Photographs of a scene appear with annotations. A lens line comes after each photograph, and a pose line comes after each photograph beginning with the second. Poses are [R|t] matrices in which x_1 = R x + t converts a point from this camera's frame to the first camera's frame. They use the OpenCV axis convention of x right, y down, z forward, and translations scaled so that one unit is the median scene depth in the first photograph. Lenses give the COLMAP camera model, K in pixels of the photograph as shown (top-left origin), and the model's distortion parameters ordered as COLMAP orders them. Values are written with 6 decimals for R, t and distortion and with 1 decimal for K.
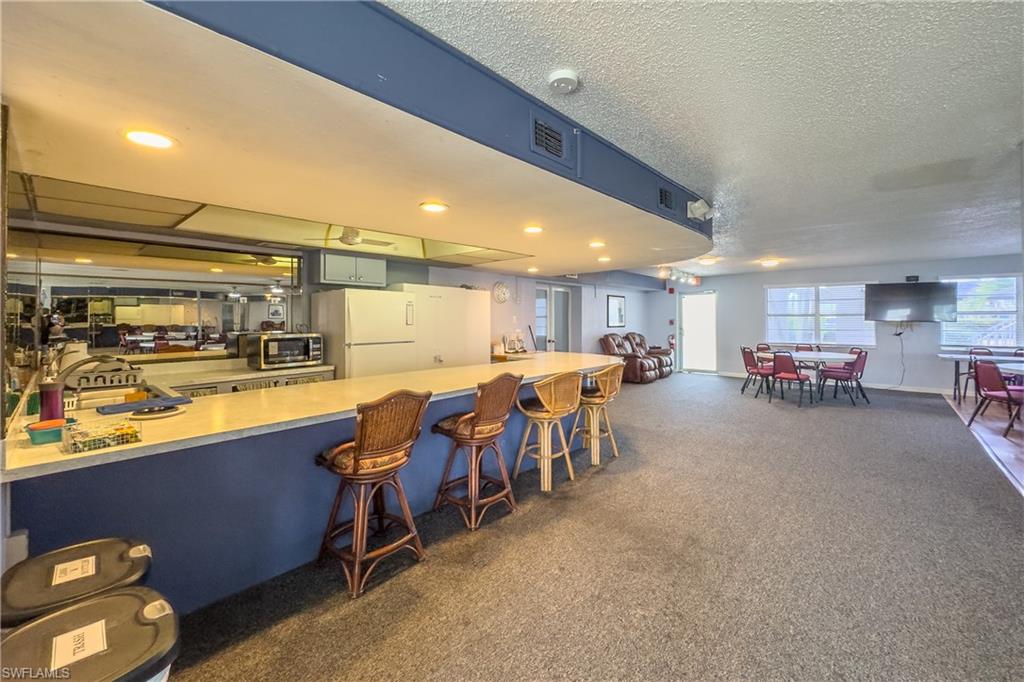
lens RADIAL K [[416.7, 0, 502.7], [0, 416.7, 317.6], [0, 0, 1]] dist [-0.001333, 0.000020]
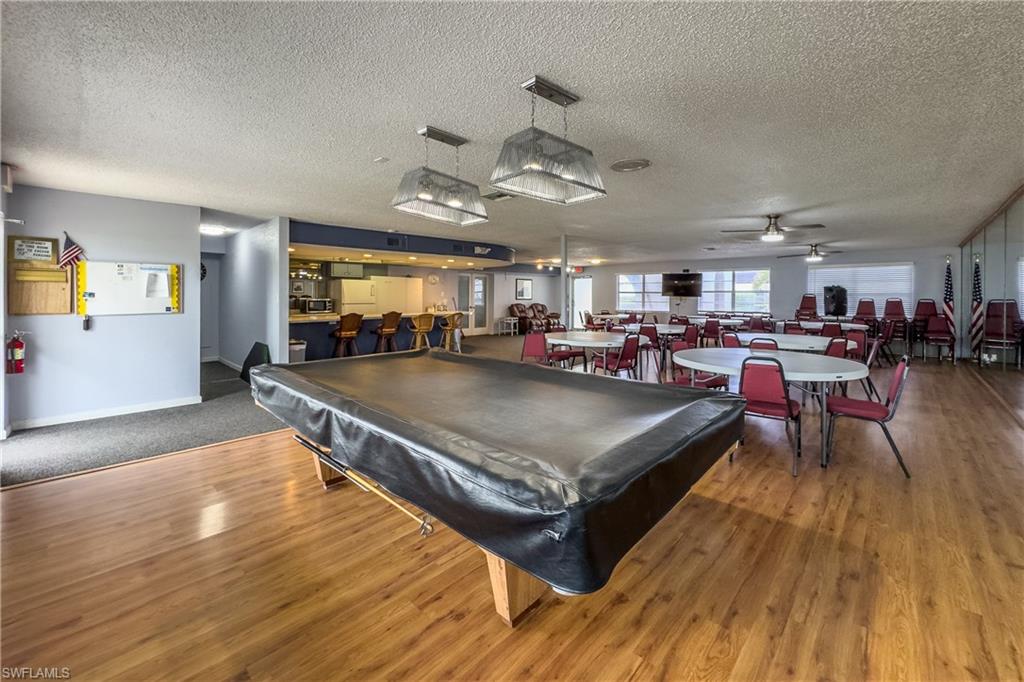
lens RADIAL K [[412.8, 0, 509.3], [0, 412.8, 296.8], [0, 0, 1]] dist [-0.000405, 0.000000]
pose [[0.999916, 0.006196, -0.011363, 0.298528], [-0.006109, 0.999952, 0.007694, 0.001229], [0.011410, -0.007624, 0.999906, -0.660734]]
